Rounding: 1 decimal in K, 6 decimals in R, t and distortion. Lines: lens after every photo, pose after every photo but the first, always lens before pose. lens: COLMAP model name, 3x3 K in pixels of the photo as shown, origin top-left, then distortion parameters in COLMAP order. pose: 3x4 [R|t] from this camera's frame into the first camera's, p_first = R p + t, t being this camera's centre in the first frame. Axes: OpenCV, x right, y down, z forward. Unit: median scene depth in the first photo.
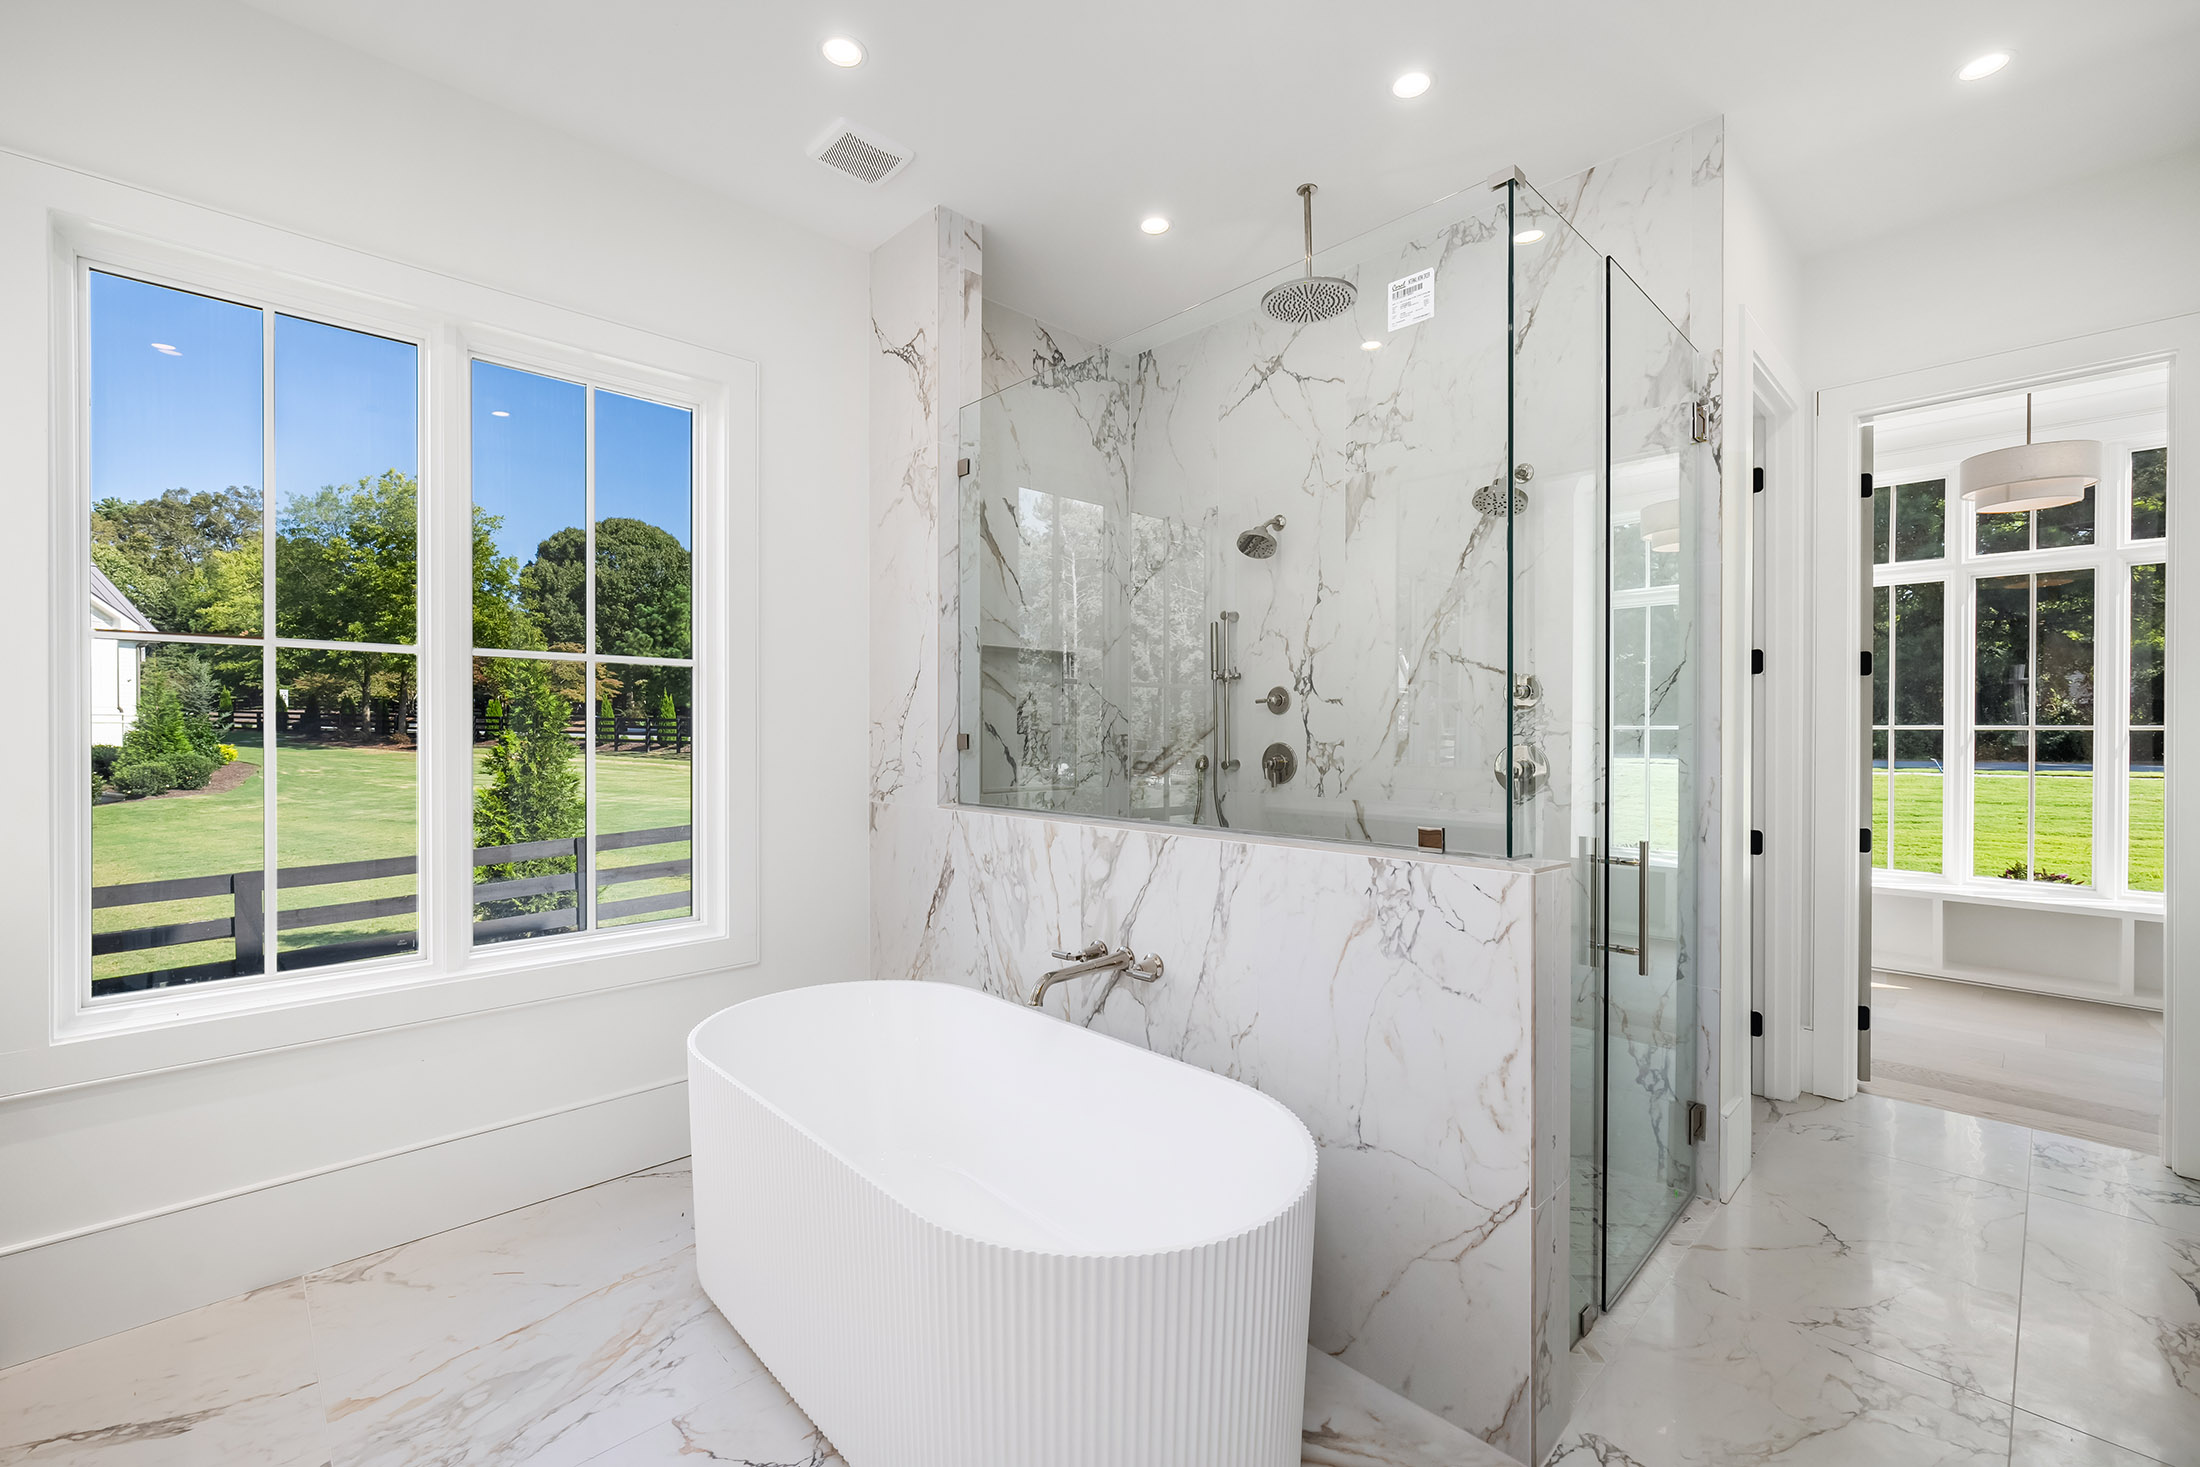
lens RADIAL K [[929.8, 0, 1100.0], [0, 929.8, 733.5], [0, 0, 1]] dist [0.001089, 0.000392]
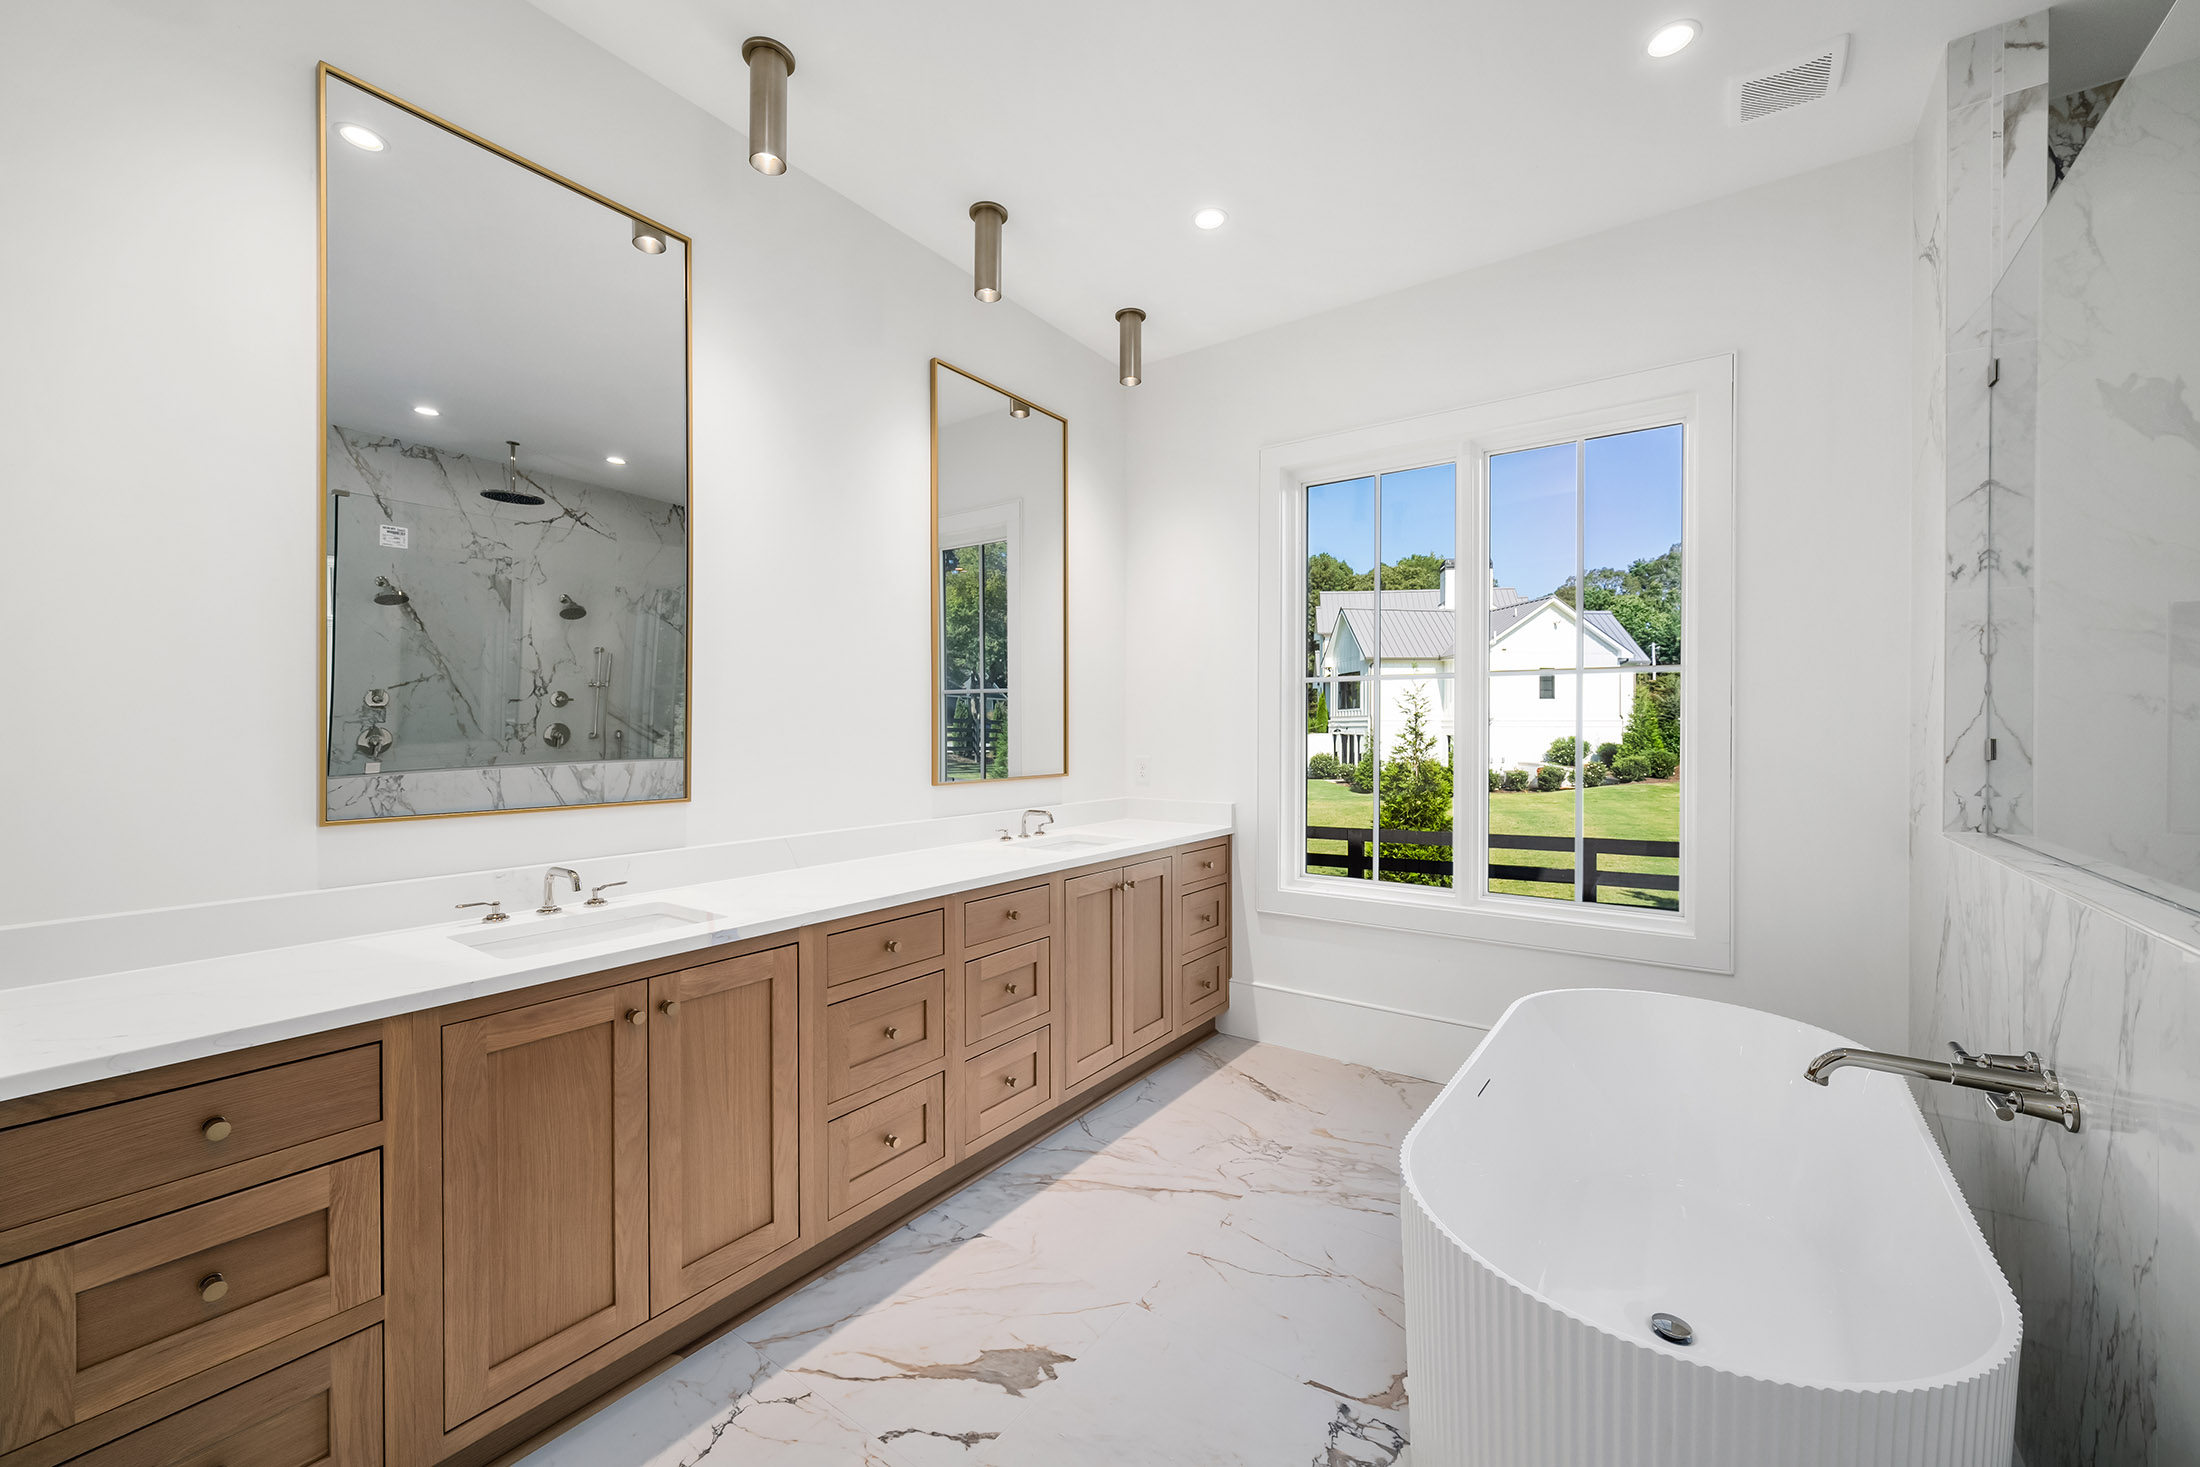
lens RADIAL K [[855.4, 0, 1100.0], [0, 855.4, 733.5], [0, 0, 1]] dist [0.000990, -0.000017]
pose [[0.193433, 0.010473, -0.981058, 0.373573], [-0.014256, 0.999867, 0.007863, 0.000919], [0.981010, 0.012465, 0.193556, 0.185323]]
